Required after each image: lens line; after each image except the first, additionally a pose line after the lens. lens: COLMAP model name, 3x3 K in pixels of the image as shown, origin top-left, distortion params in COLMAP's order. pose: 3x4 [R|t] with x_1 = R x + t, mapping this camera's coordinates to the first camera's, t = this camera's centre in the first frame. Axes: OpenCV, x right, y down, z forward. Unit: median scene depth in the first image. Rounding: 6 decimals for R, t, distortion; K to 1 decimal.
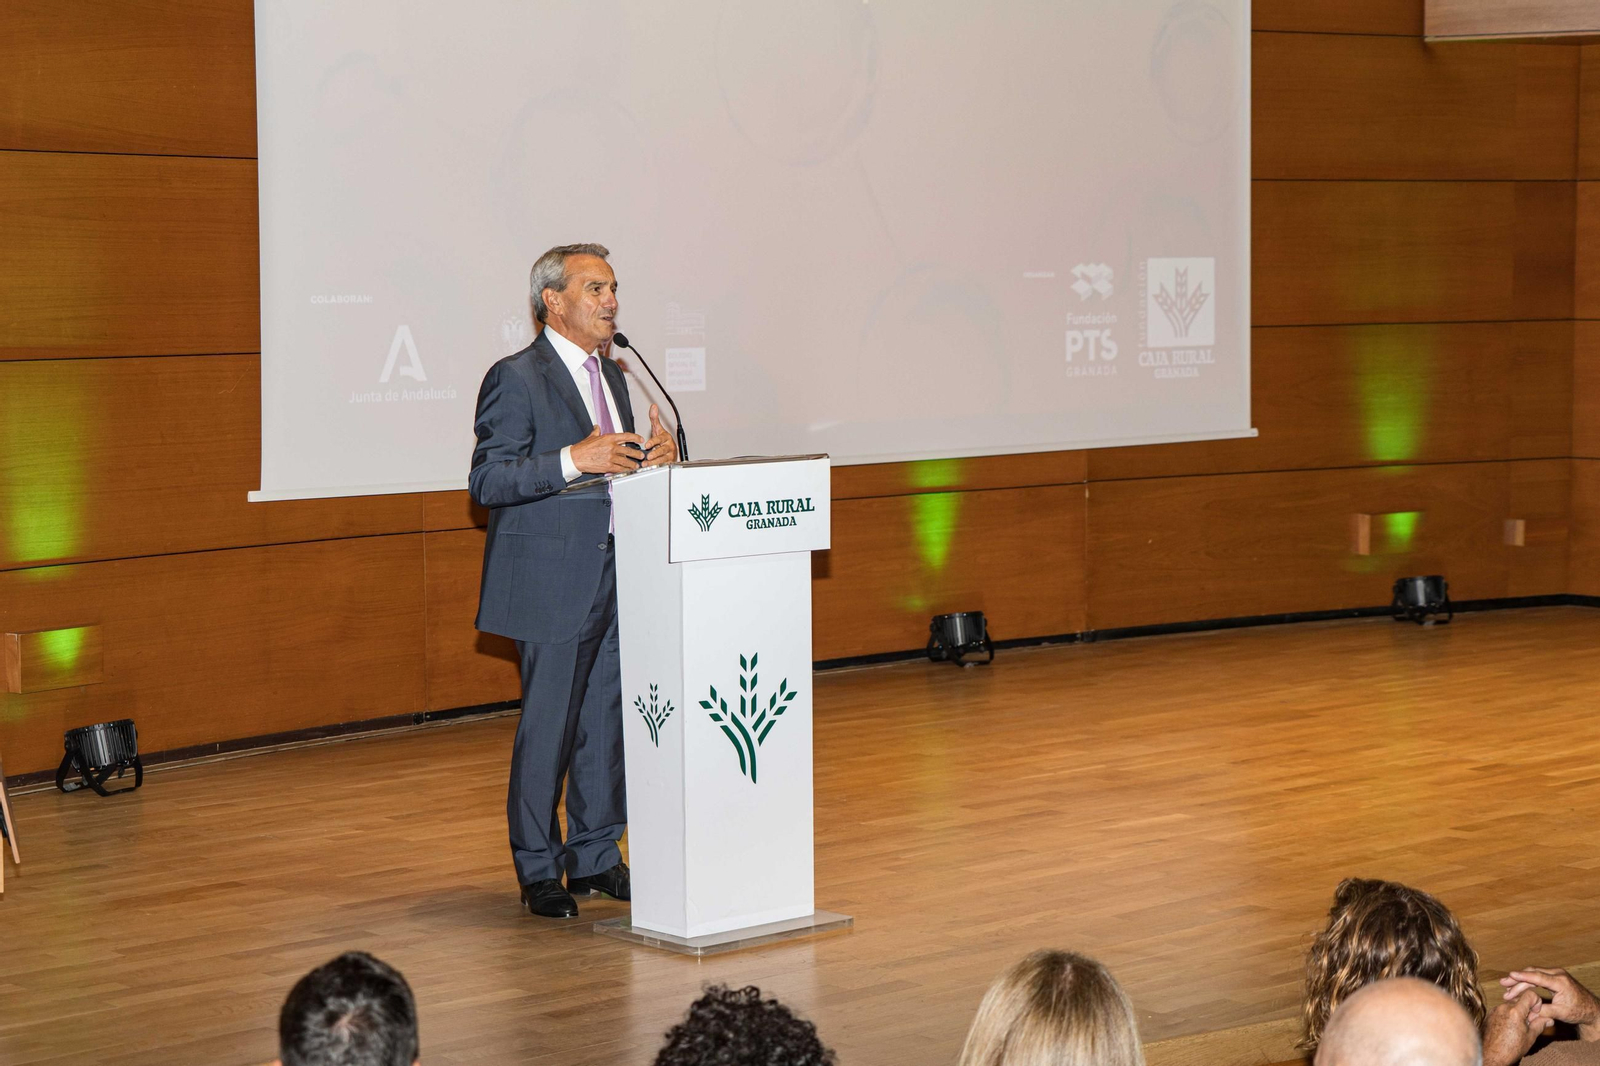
lens RADIAL K [[3058.2, 0, 788.8], [0, 3058.2, 539.6], [0, 0, 1]] dist [0.029089, 0.000000]
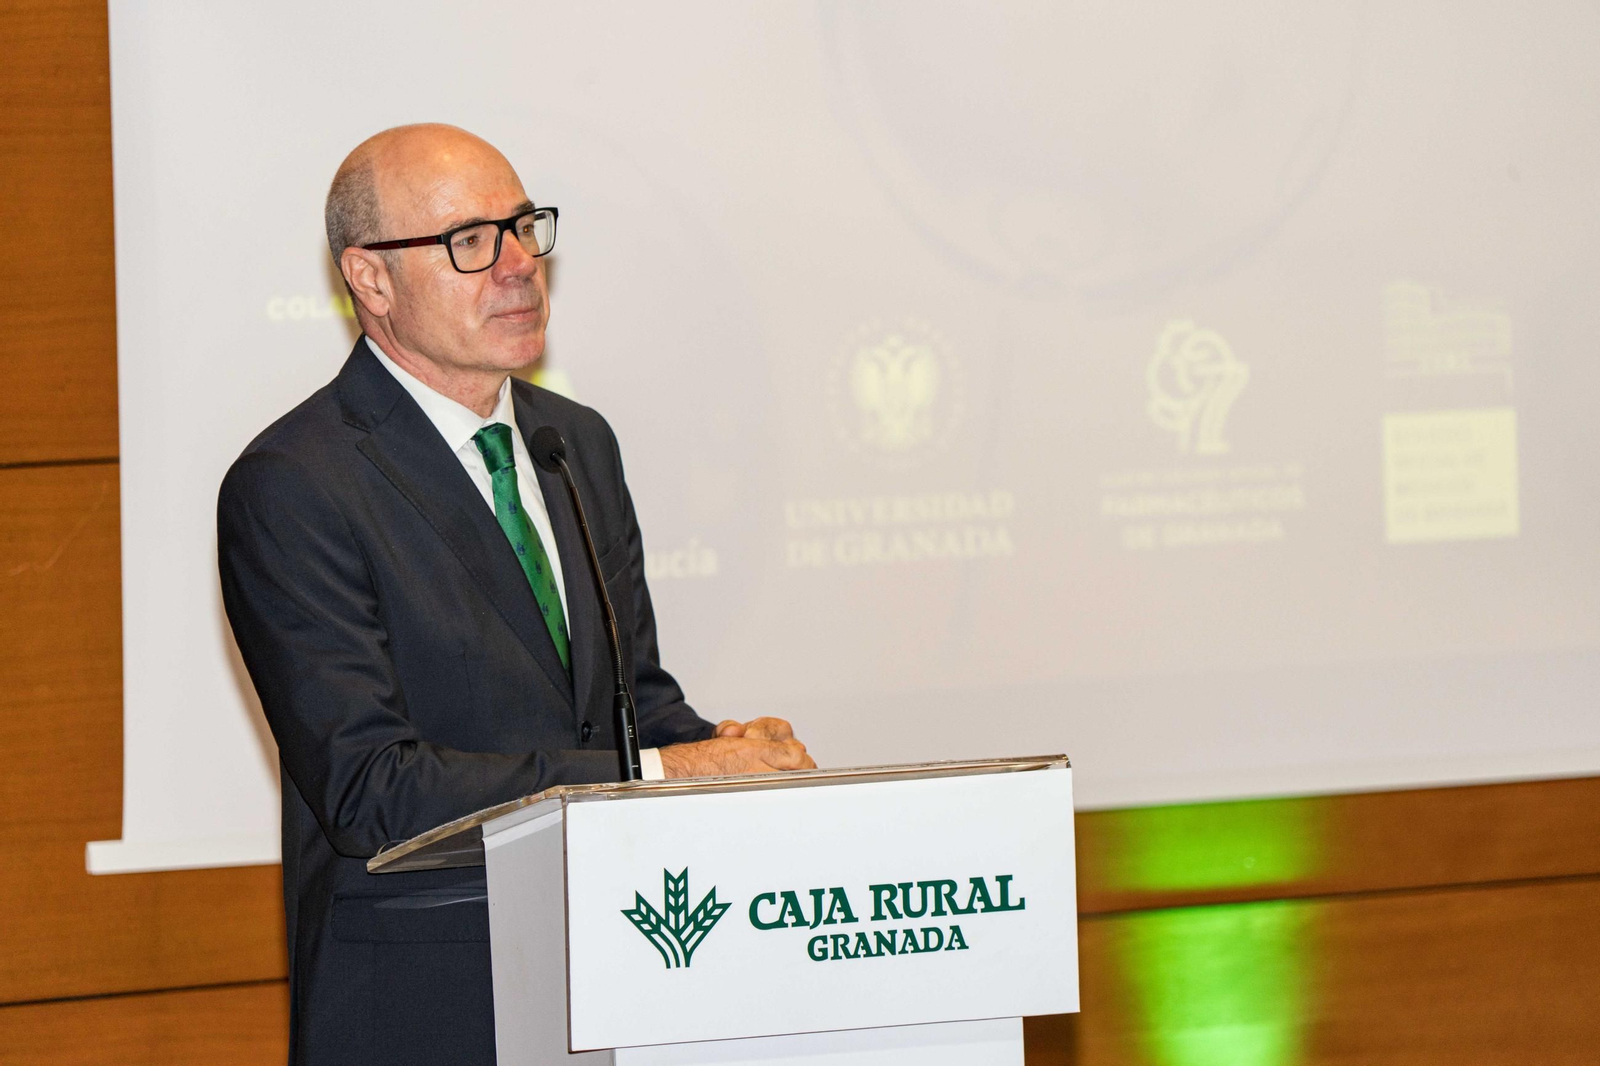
lens RADIAL K [[10601.2, 0, 801.0], [0, 10601.2, 533.2], [0, 0, 1]] dist [-0.155967, 0.000000]
pose [[0.959890, -0.013097, -0.280070, 0.208263], [0.002694, 0.999293, -0.037499, -0.004224], [0.280363, 0.035240, 0.959247, -0.145598]]
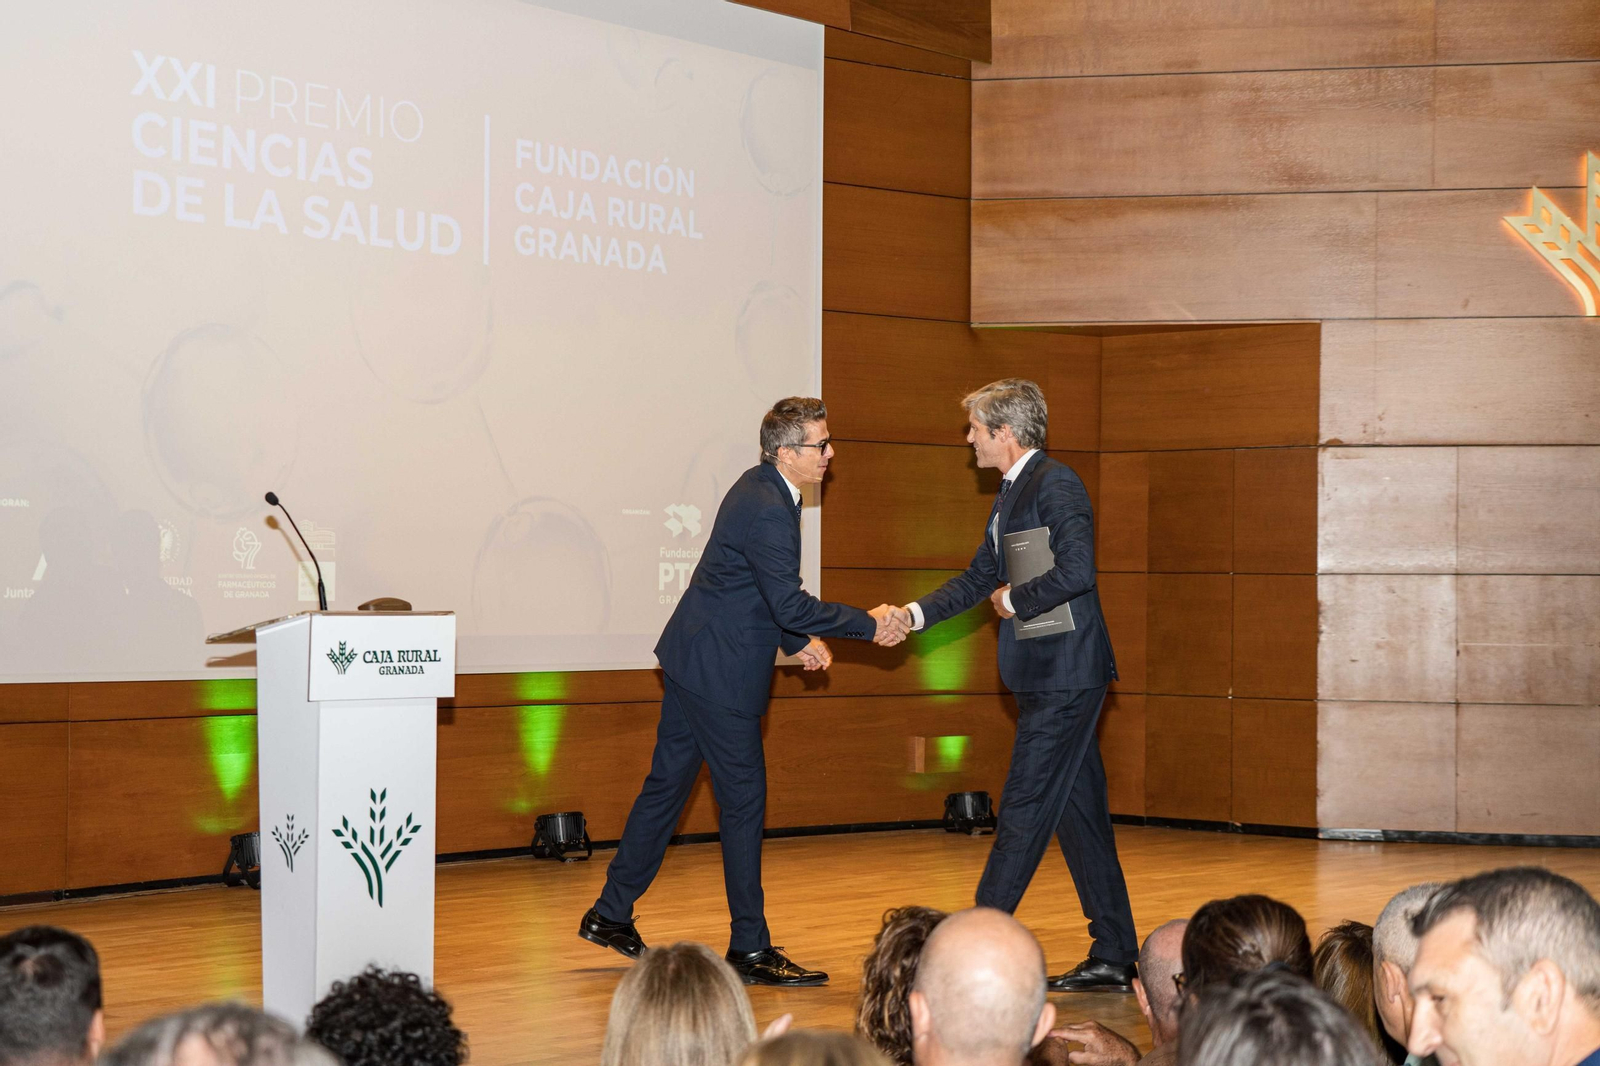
lens RADIAL K [[2783.2, 0, 793.1], [0, 2783.2, 530.2], [0, 0, 1]] dist [0.027087, 0.000000]
pose [[0.989851, 0.020369, 0.140644, -0.004941], [-0.004715, 0.993838, -0.110744, 0.033373], [-0.142033, 0.108957, 0.983847, -0.014470]]
